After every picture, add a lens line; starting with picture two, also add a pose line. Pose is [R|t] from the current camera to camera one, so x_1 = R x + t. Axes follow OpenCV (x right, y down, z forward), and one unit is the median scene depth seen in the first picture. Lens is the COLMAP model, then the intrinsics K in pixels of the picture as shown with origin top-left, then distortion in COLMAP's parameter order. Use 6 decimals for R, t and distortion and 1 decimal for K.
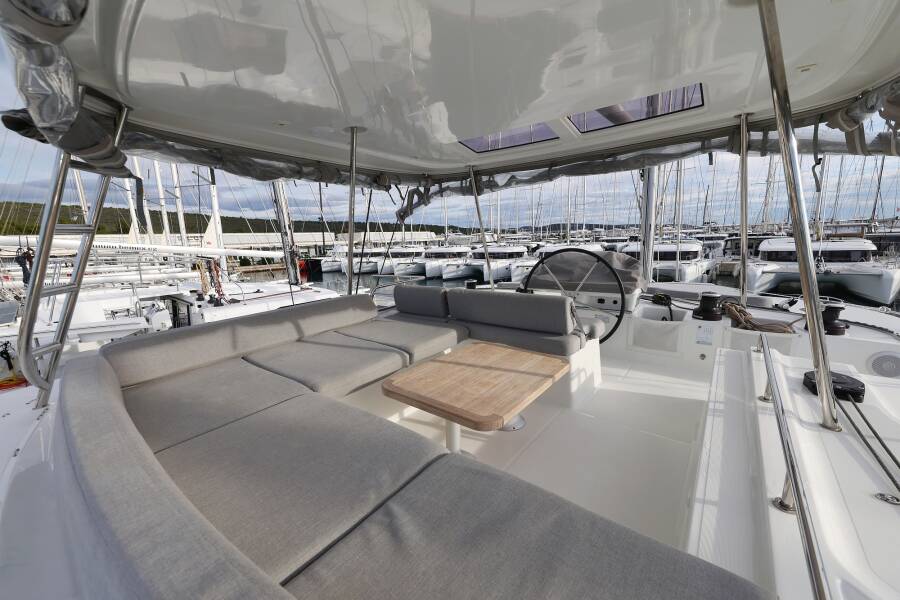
lens RADIAL K [[347.5, 0, 450.0], [0, 347.5, 300.0], [0, 0, 1]] dist [-0.000138, -0.000027]
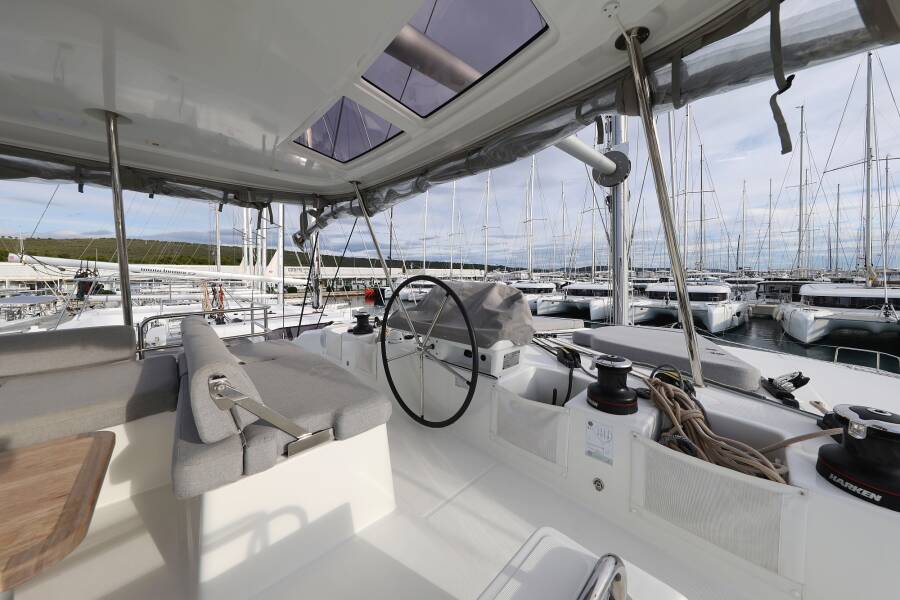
lens RADIAL K [[290.6, 0, 446.4], [0, 290.6, 278.5], [0, 0, 1]] dist [0.001168, 0.000067]
pose [[0.986803, 0.029235, -0.159262, 0.406267], [-0.054526, 0.986118, -0.156835, -0.042740], [0.152466, 0.163450, 0.974699, 0.355755]]
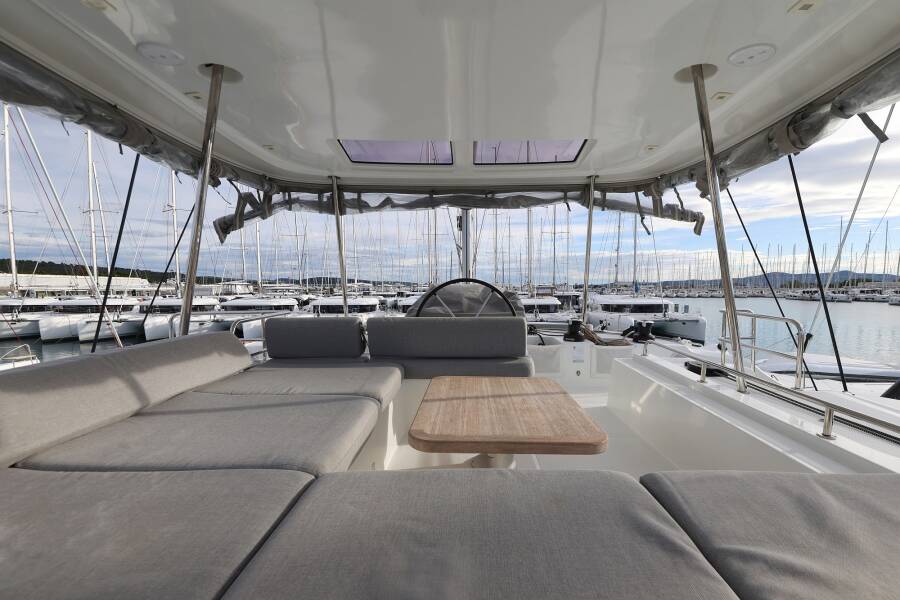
lens RADIAL K [[377.4, 0, 469.3], [0, 377.4, 313.3], [0, 0, 1]] dist [0.000134, -0.000270]
pose [[0.792650, -0.009066, 0.609610, -0.230753], [0.081434, 0.992504, -0.091124, 0.036237], [-0.604214, 0.121872, 0.787447, 0.150633]]
